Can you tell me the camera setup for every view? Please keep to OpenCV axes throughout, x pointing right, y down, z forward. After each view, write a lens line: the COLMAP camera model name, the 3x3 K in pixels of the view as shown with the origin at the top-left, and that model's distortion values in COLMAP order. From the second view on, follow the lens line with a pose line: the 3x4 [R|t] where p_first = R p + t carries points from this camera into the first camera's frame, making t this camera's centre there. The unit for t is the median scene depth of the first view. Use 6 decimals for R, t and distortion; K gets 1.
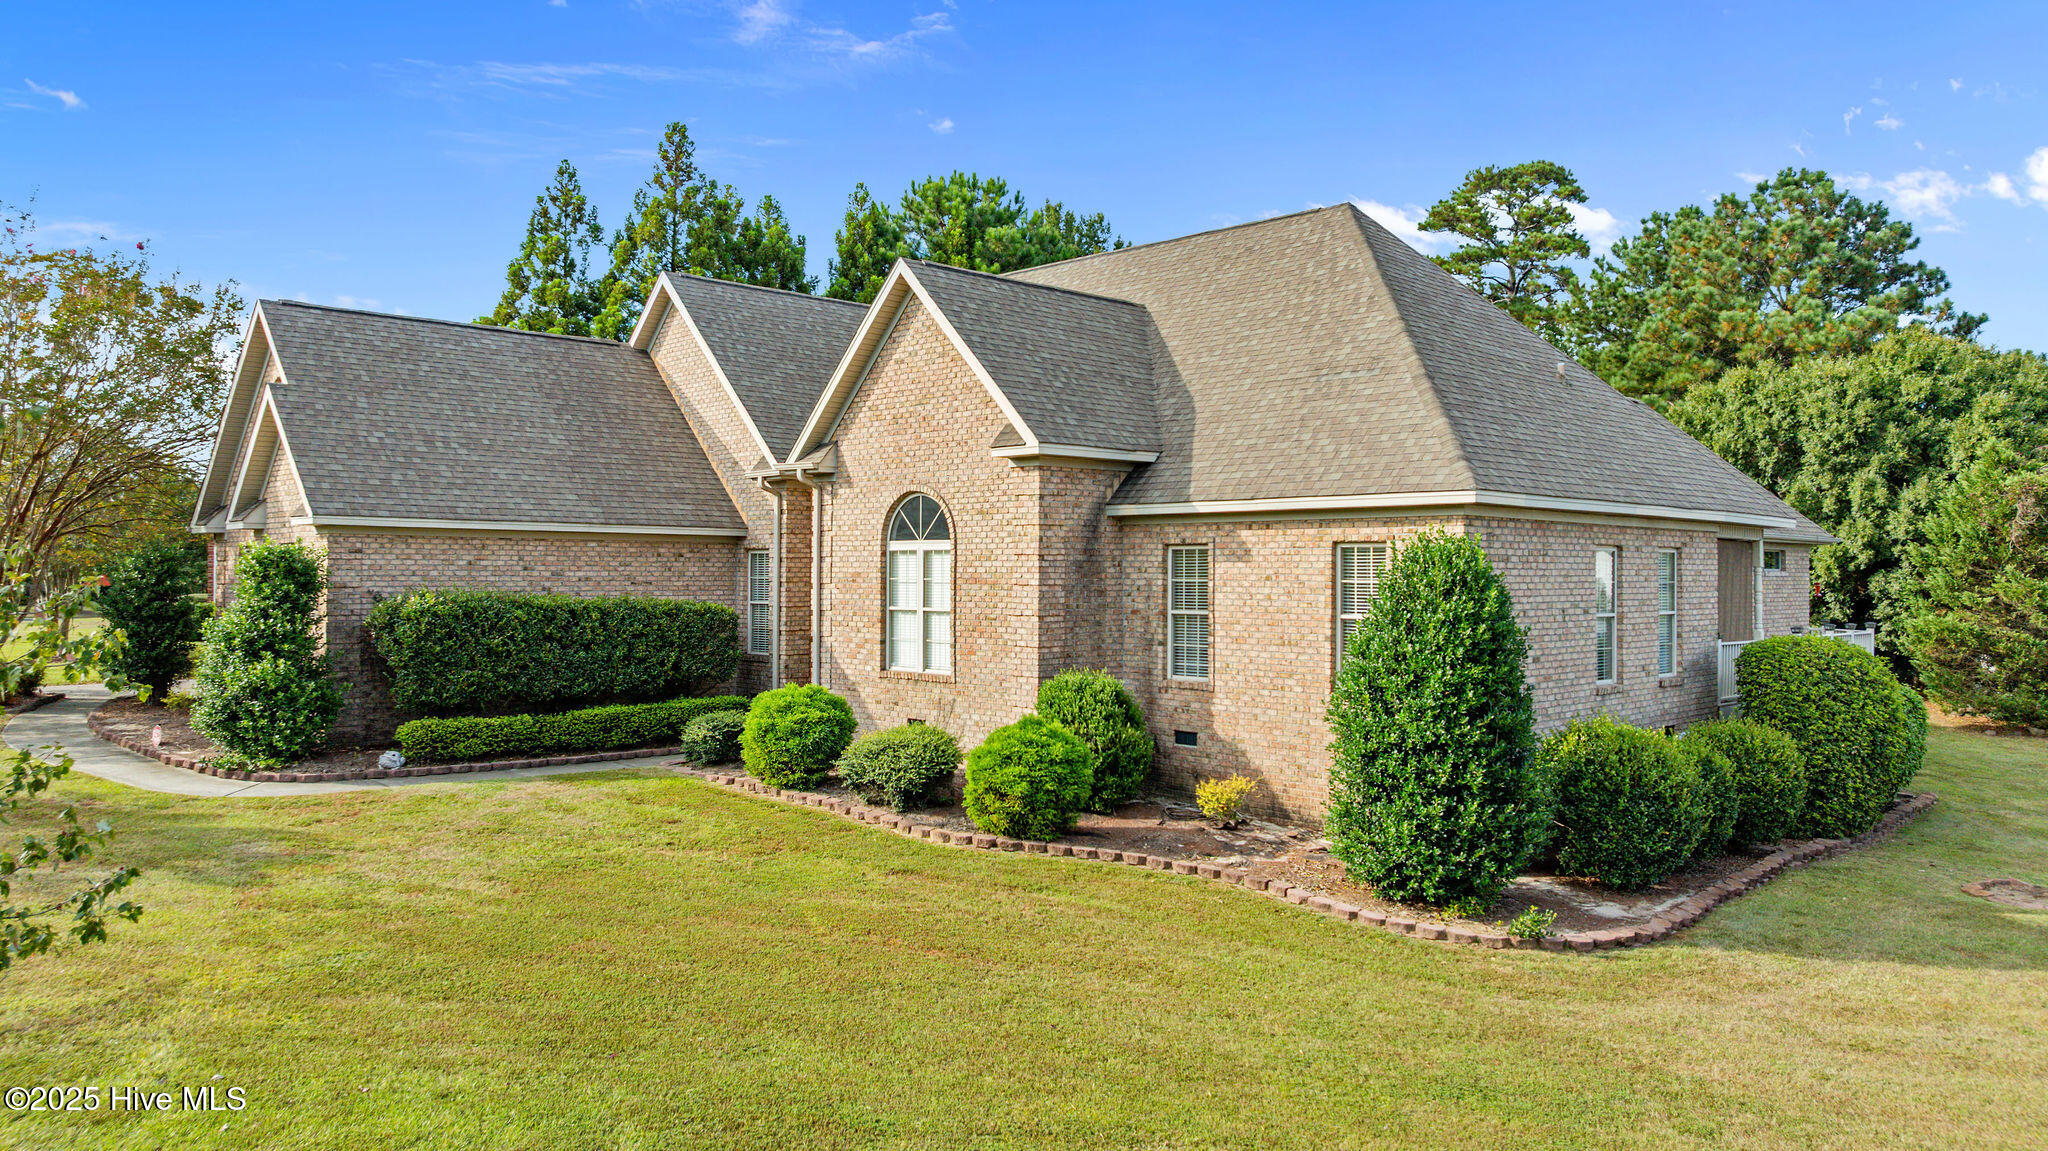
lens RADIAL K [[1464.9, 0, 1029.9], [0, 1464.9, 557.6], [0, 0, 1]] dist [-0.015751, 0.021489]
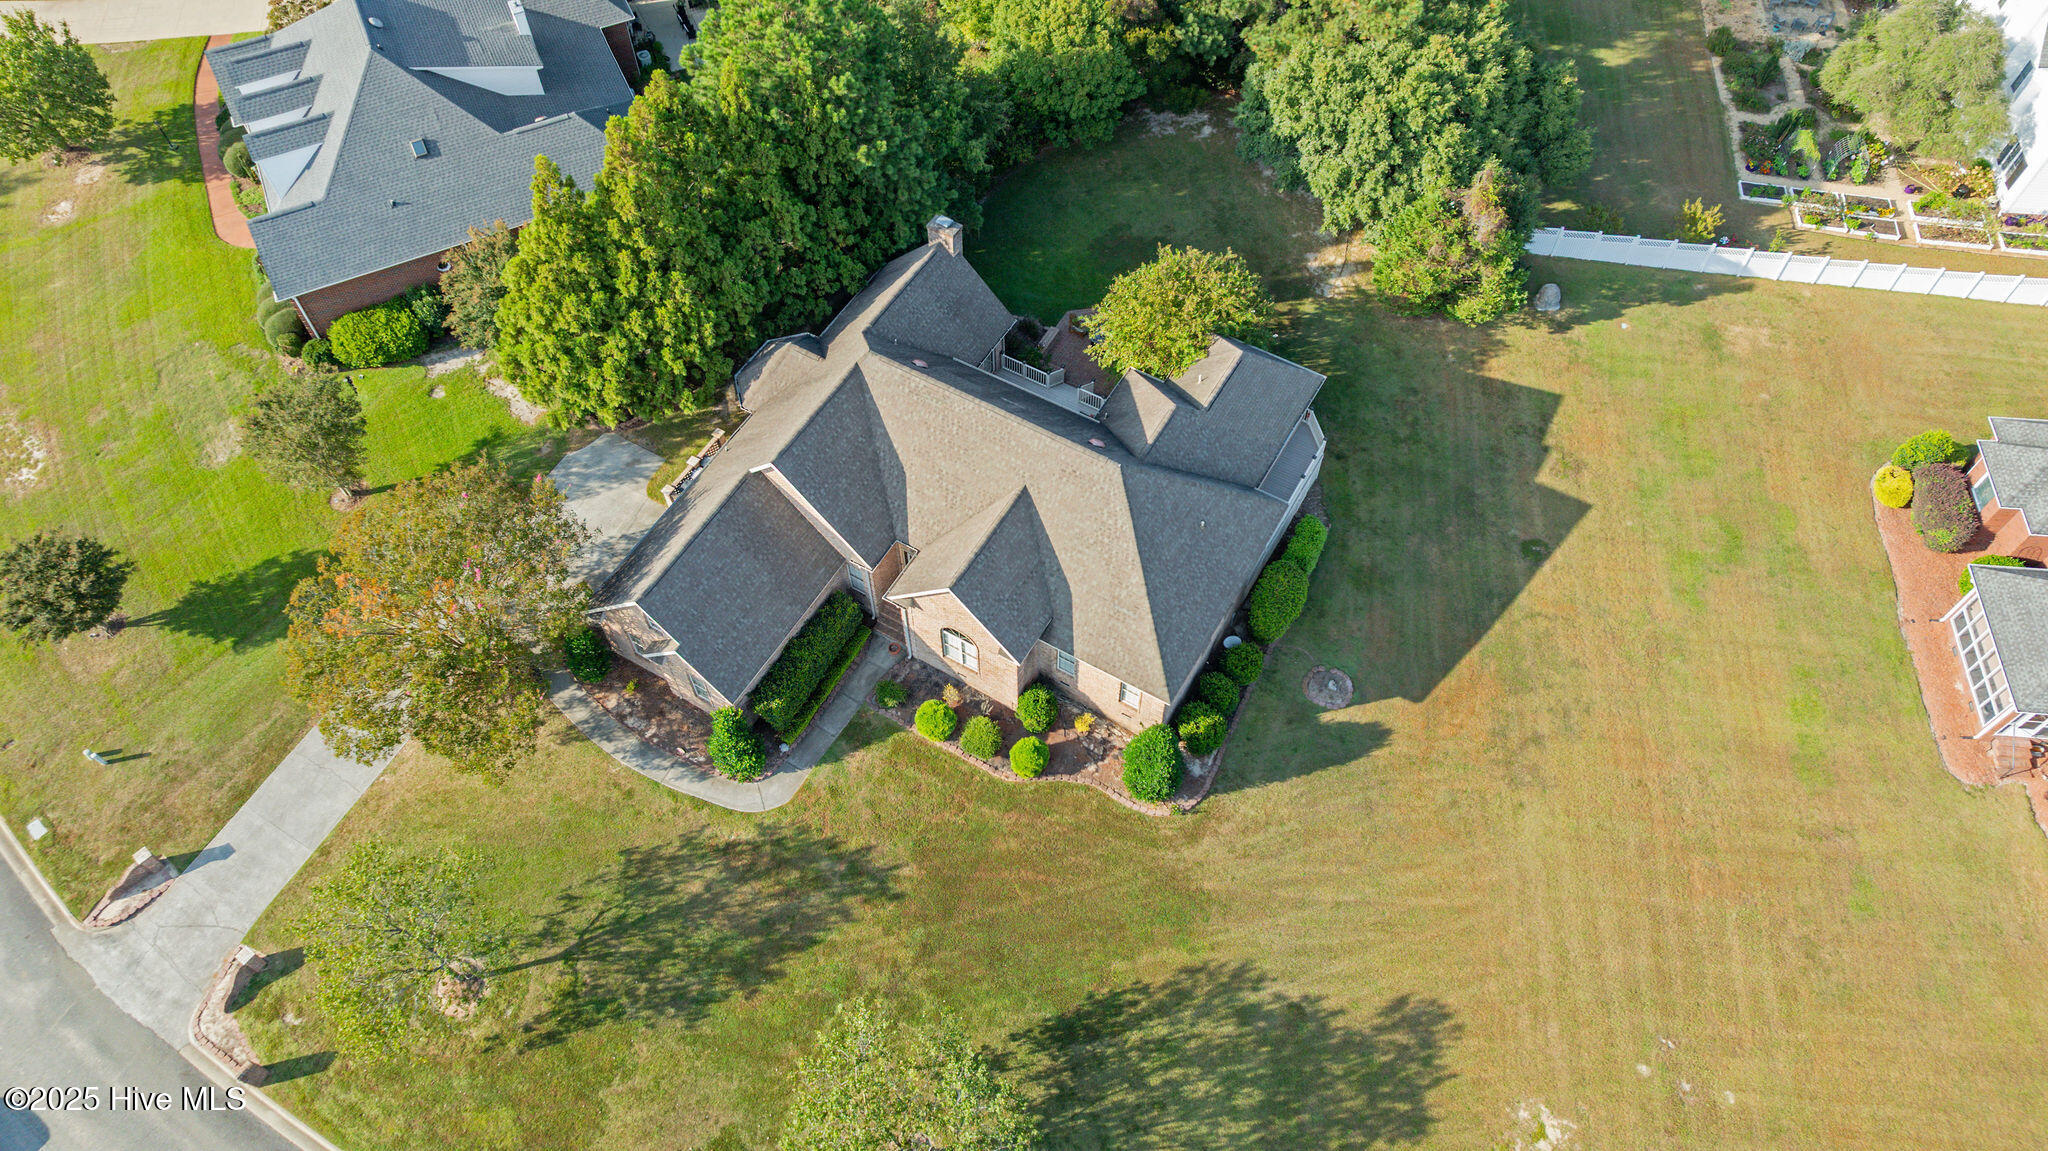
lens RADIAL K [[1464.9, 0, 1021.6], [0, 1464.9, 569.5], [0, 0, 1]] dist [-0.015751, 0.021489]
pose [[0.963290, -0.230217, 0.138106, -0.171137], [0.005698, 0.531846, 0.846822, -1.293415], [-0.268404, -0.814948, 0.513633, -0.142916]]
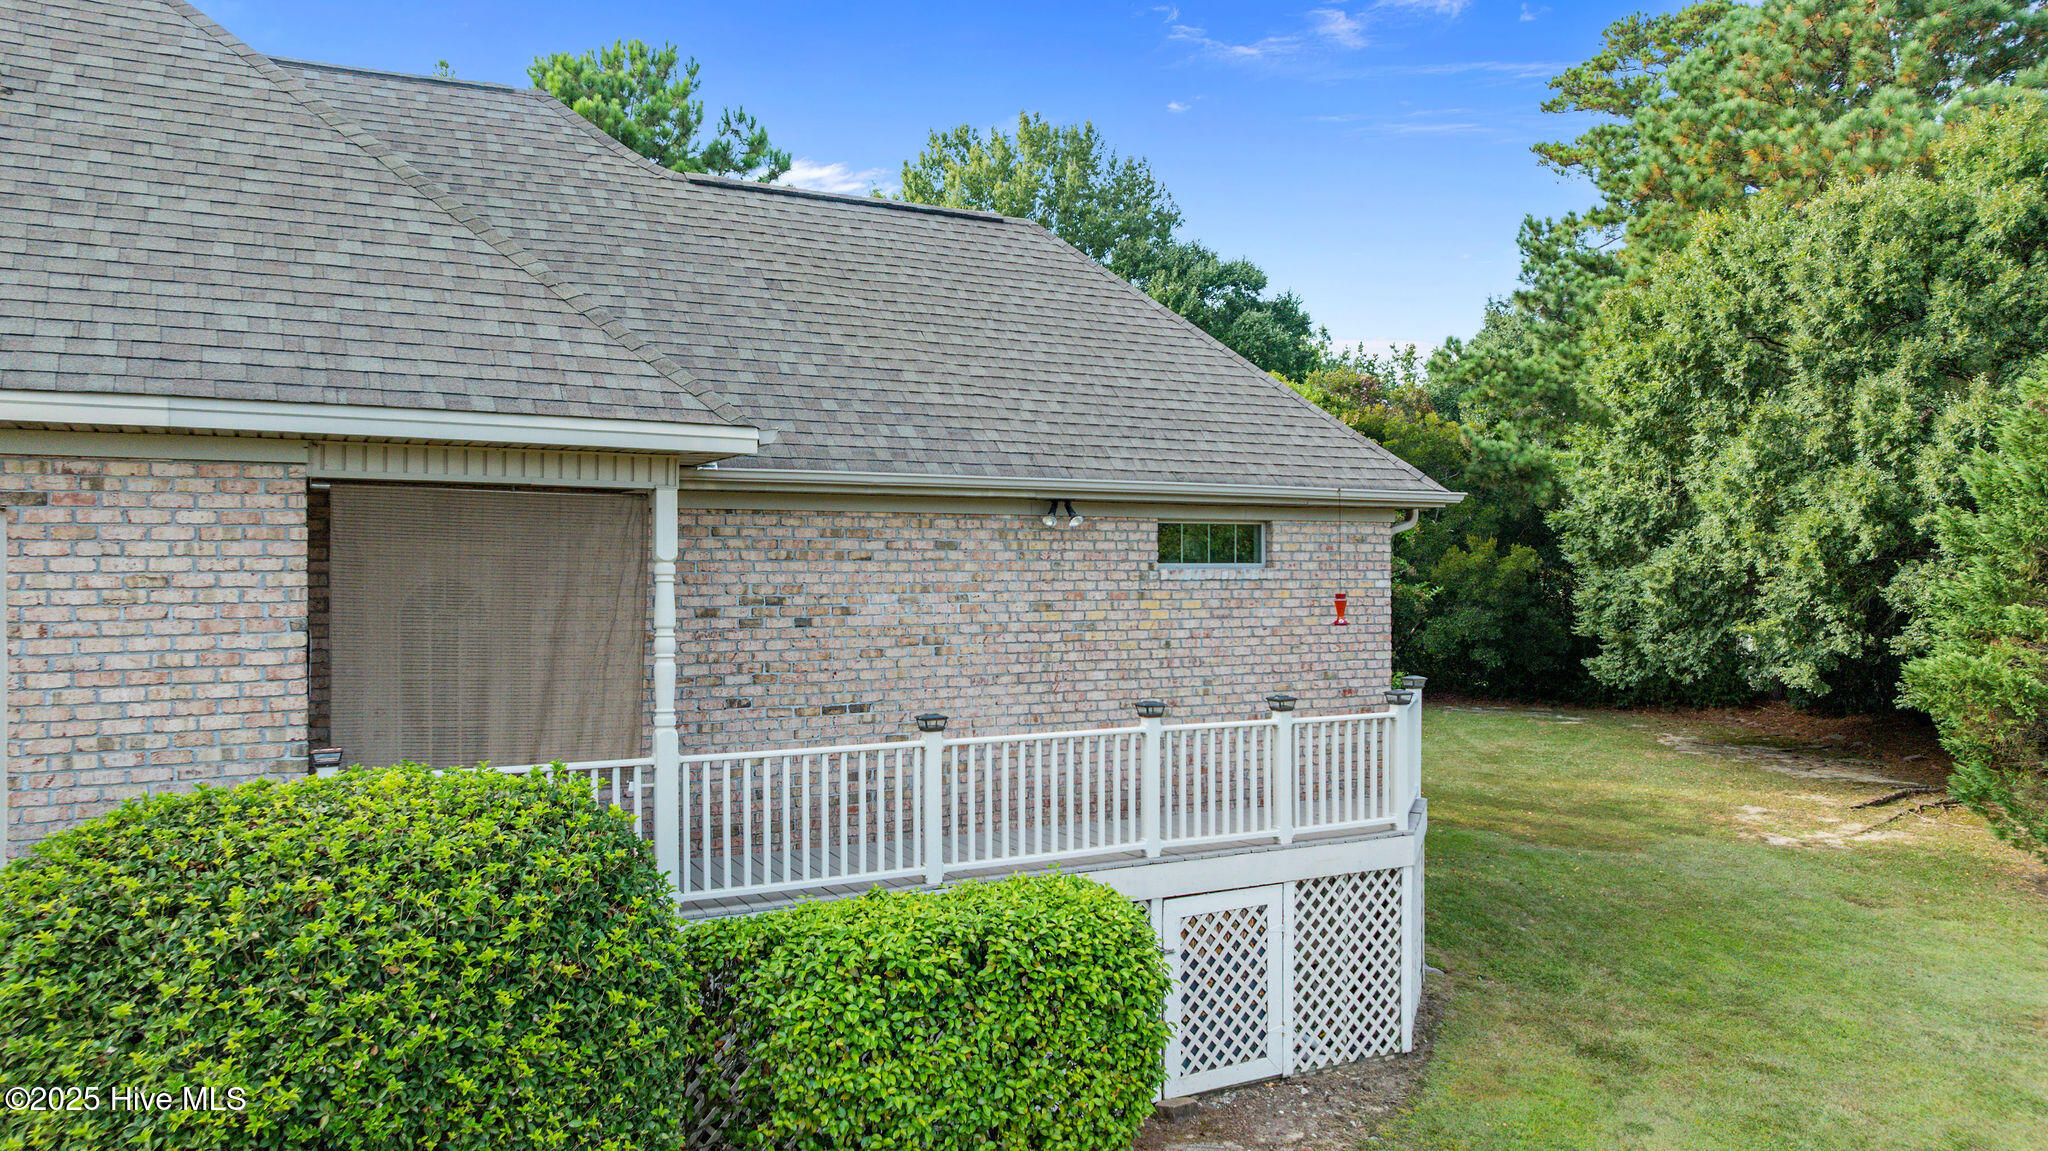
lens RADIAL K [[1464.9, 0, 1011.1], [0, 1464.9, 588.0], [0, 0, 1]] dist [-0.015751, 0.021489]
pose [[0.958024, -0.008940, -0.286550, 0.433547], [0.013233, 0.999827, 0.013050, 0.007246], [0.286384, -0.016294, 0.957976, 0.414425]]
